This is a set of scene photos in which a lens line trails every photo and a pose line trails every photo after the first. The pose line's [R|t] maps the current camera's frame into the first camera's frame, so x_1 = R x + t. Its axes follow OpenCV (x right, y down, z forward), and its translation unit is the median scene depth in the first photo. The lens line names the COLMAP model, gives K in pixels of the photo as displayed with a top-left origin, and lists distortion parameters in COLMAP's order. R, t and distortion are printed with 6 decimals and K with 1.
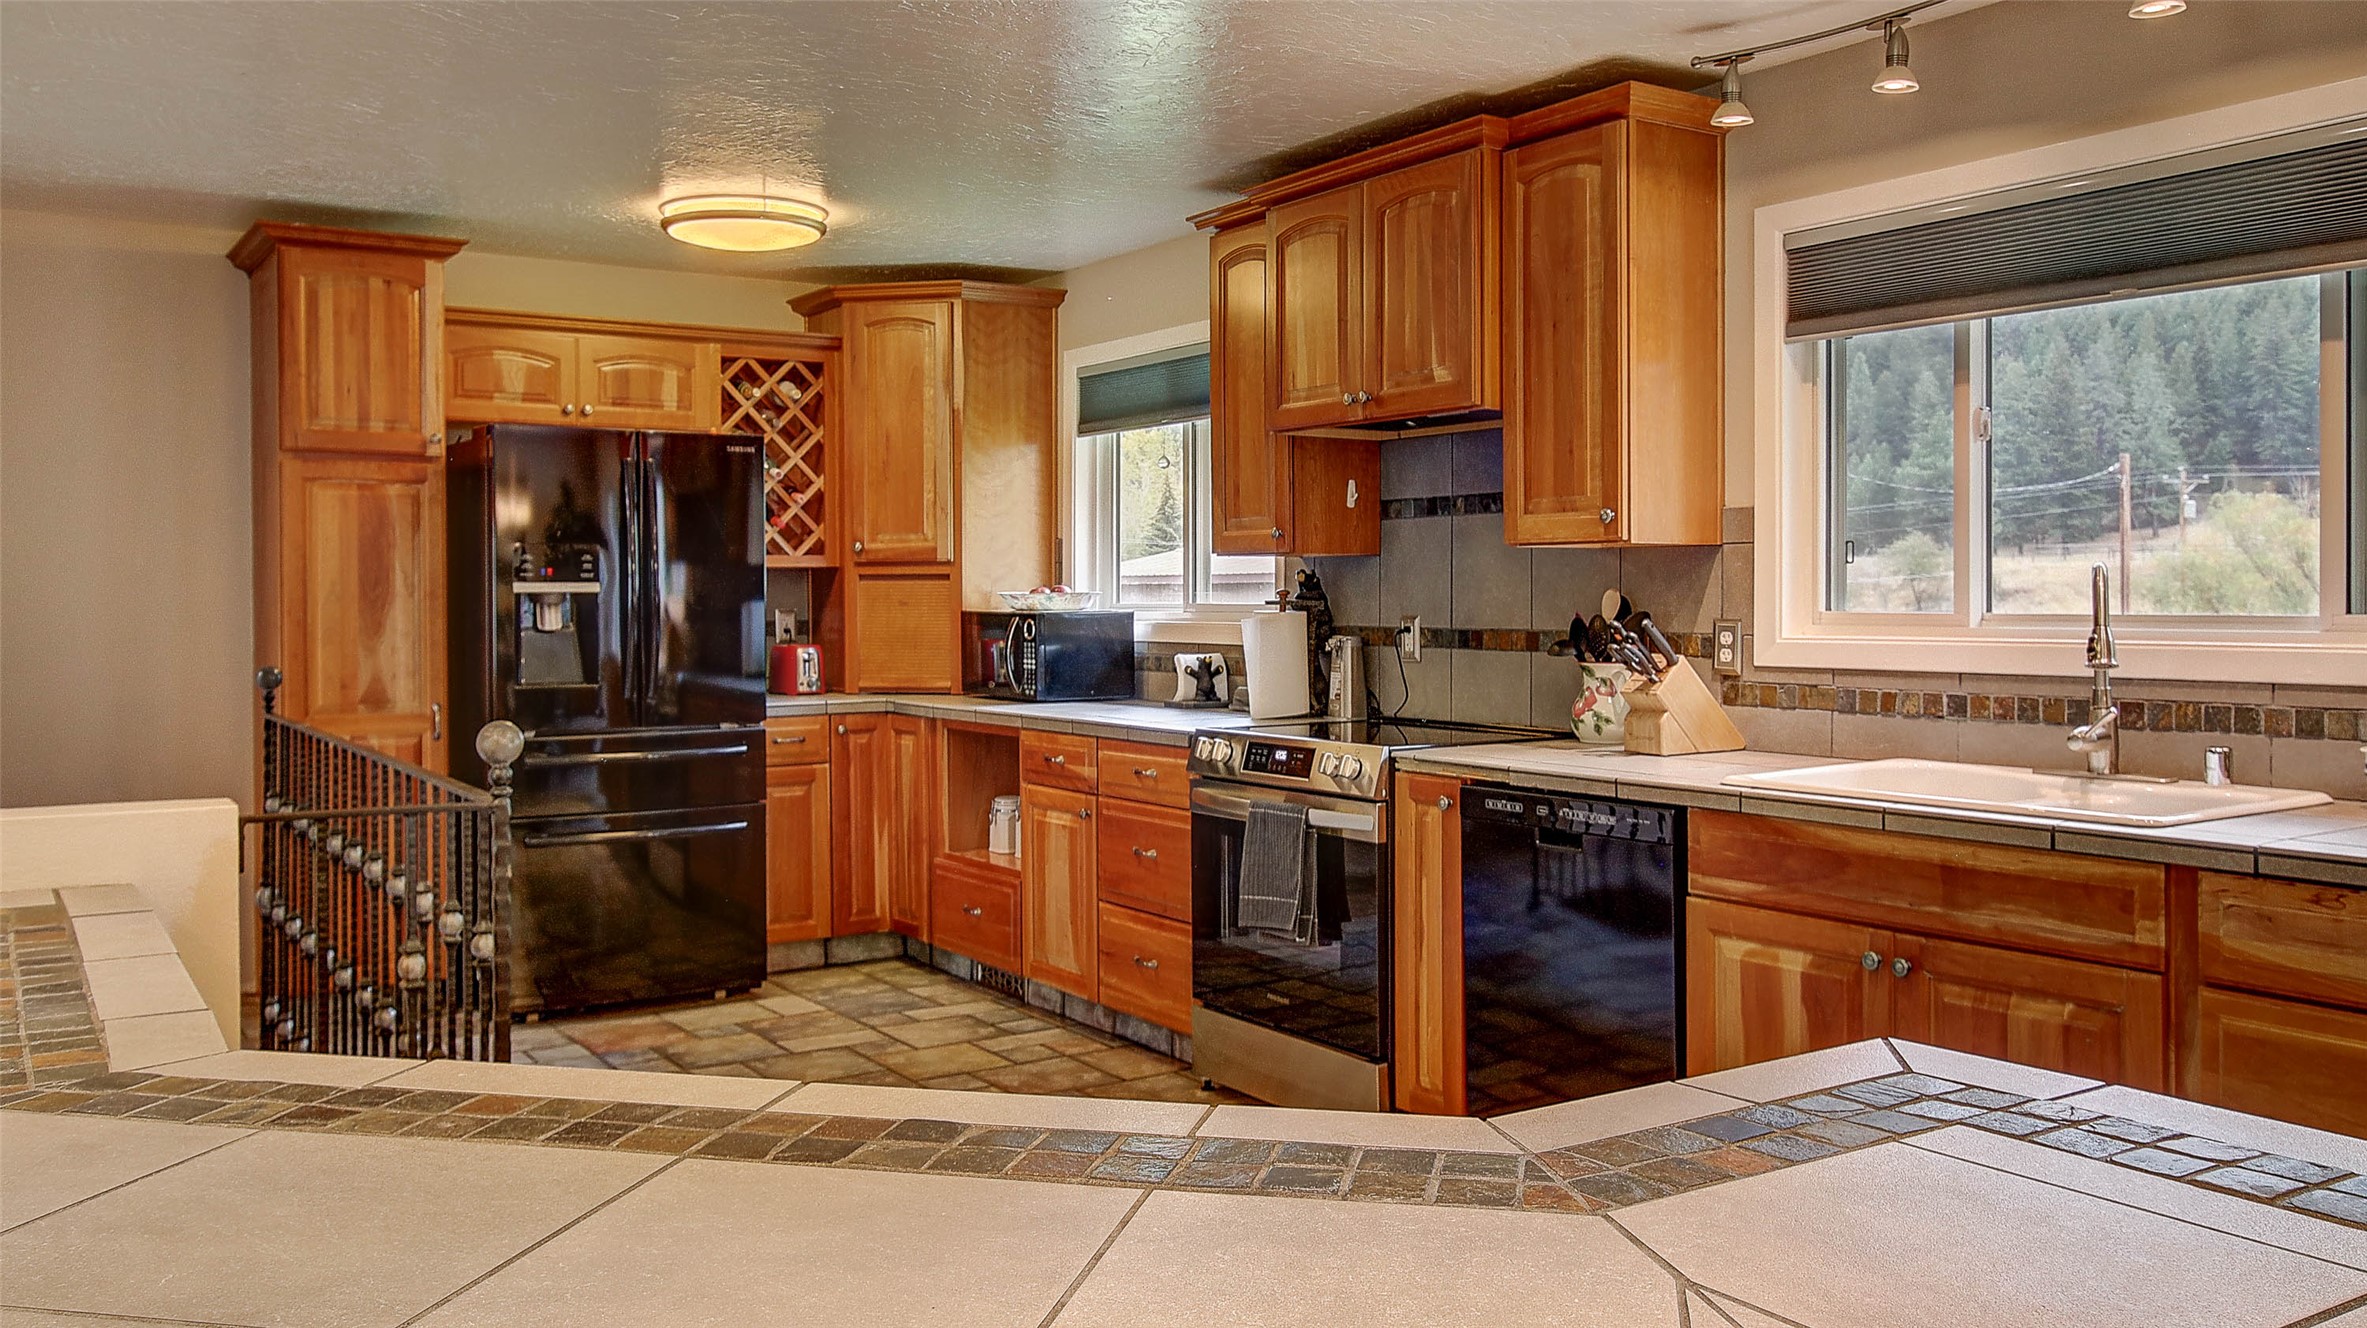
lens RADIAL K [[1844.2, 0, 1182.7], [0, 1844.2, 651.3], [0, 0, 1]] dist [-0.010563, 0.028824]
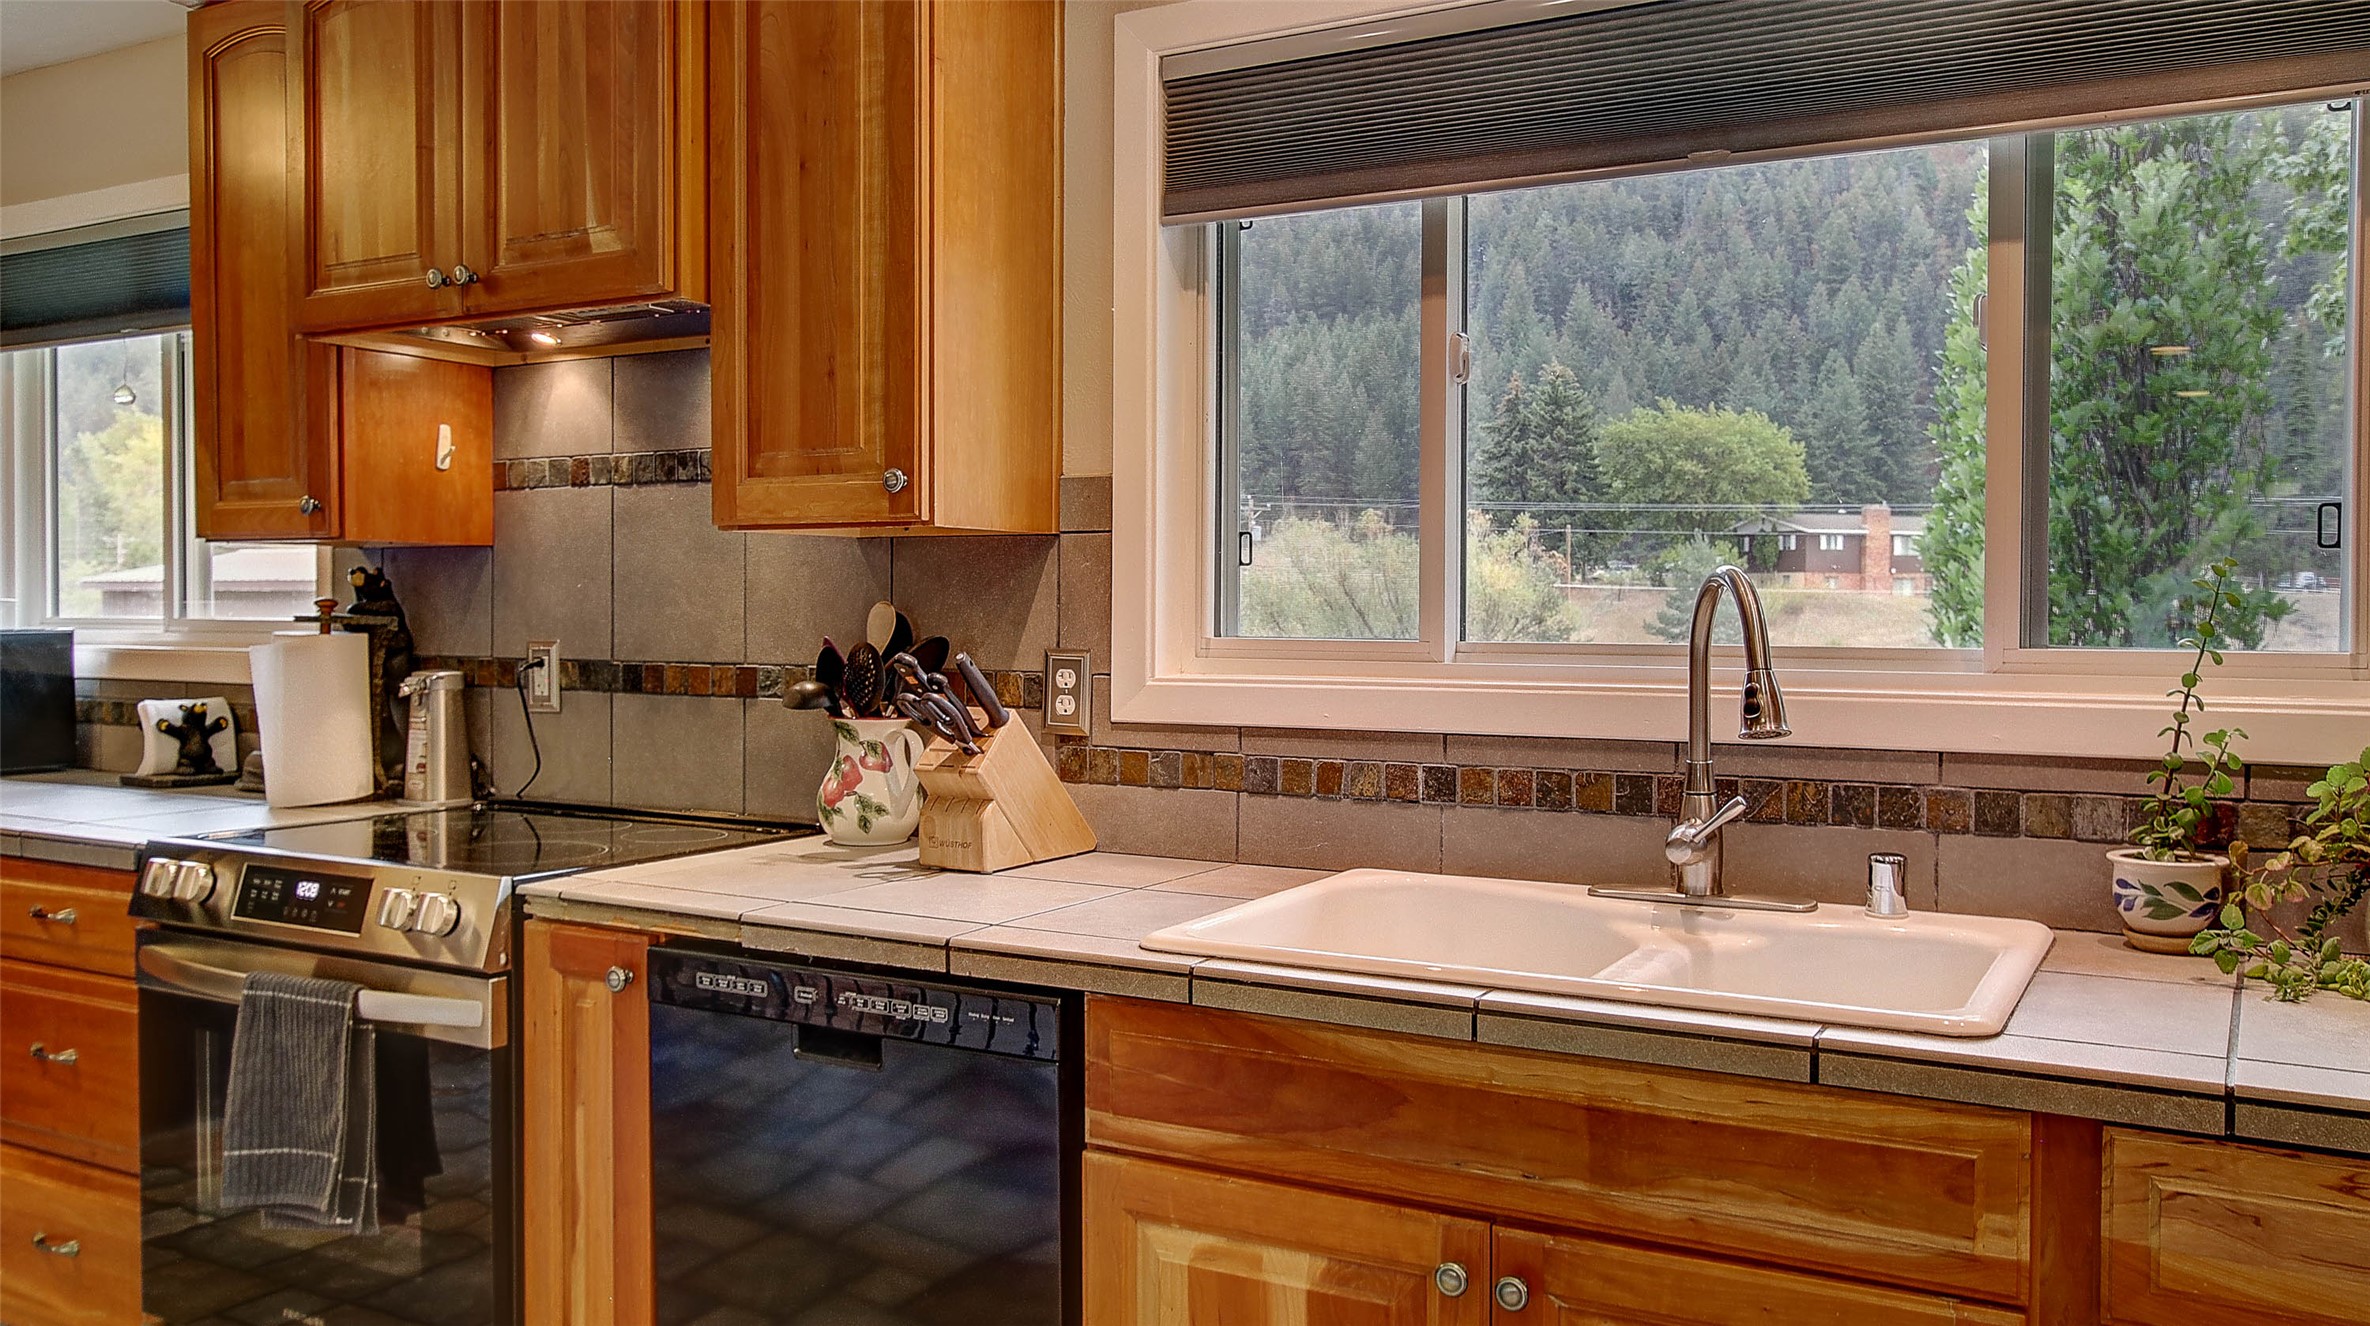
lens RADIAL K [[1846.5, 0, 1222.3], [0, 1846.5, 634.8], [0, 0, 1]] dist [-0.010563, 0.028824]
pose [[0.884508, -0.000825, 0.466524, 0.041872], [0.007948, 0.999880, -0.013302, -0.013796], [-0.466457, 0.015473, 0.884408, 0.409338]]
